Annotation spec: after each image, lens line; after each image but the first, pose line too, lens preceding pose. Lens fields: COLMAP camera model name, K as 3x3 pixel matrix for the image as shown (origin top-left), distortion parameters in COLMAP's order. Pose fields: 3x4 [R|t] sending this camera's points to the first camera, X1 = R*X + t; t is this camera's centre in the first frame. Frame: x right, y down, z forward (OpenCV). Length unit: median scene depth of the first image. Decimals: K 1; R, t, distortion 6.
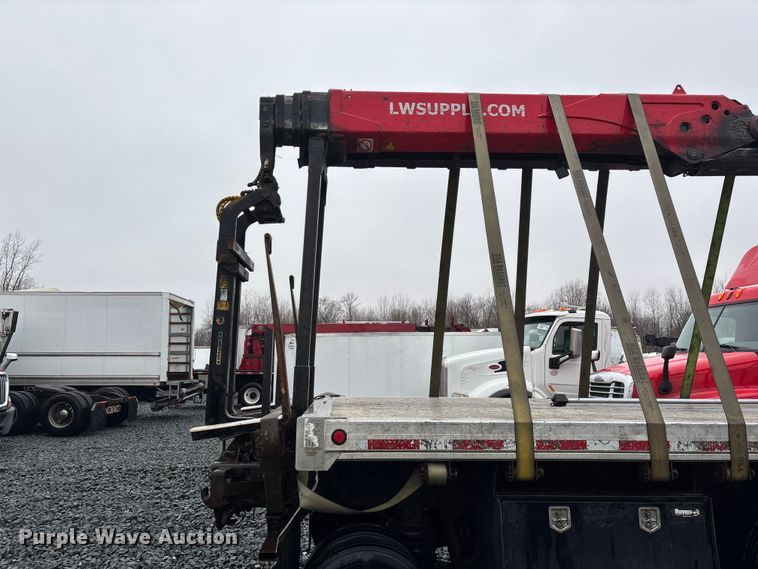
lens RADIAL K [[564.9, 0, 378.5], [0, 564.9, 292.6], [0, 0, 1]] dist [0.010711, -0.001672]
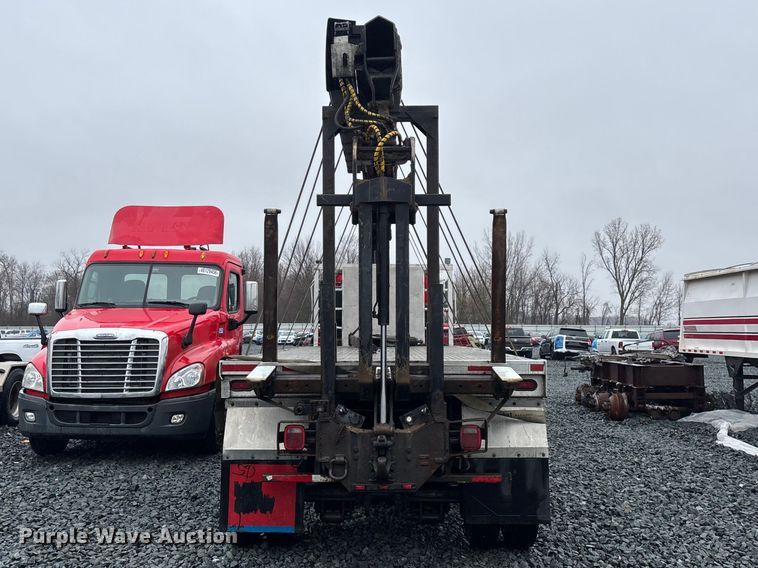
lens RADIAL K [[771.6, 0, 391.0], [0, 771.6, 285.7], [0, 0, 1]] dist [0.073620, -0.114580]
pose [[0.033180, 0.047332, 0.998328, -1.927630], [-0.132529, 0.990266, -0.042545, 0.159632], [-0.990624, -0.130895, 0.039130, 1.240976]]
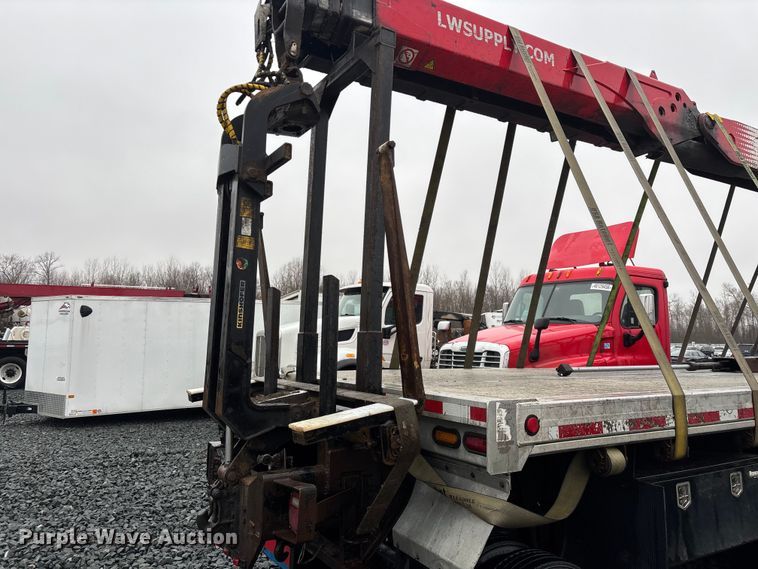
lens RADIAL K [[560.4, 0, 378.5], [0, 560.4, 282.4], [0, 0, 1]] dist [0.042329, -0.042035]
pose [[0.881586, 0.049994, 0.469369, -0.571149], [-0.064522, 0.997805, 0.014907, 0.064651], [-0.467593, -0.043426, 0.882876, 0.416412]]
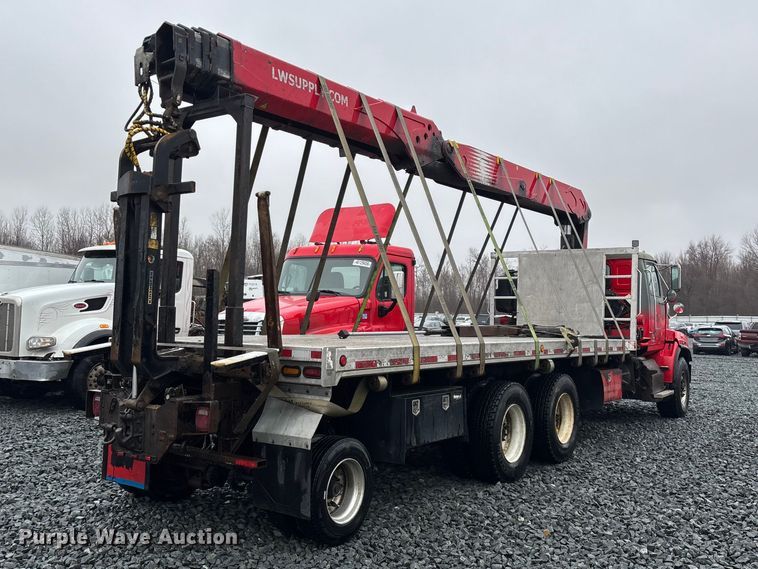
lens RADIAL K [[725.6, 0, 359.9], [0, 725.6, 285.9], [0, 0, 1]] dist [0.091604, -0.003619]
pose [[0.629249, 0.032818, 0.776511, -1.303471], [-0.114376, 0.992140, 0.050755, -0.012433], [-0.768742, -0.120752, 0.628056, -0.087392]]
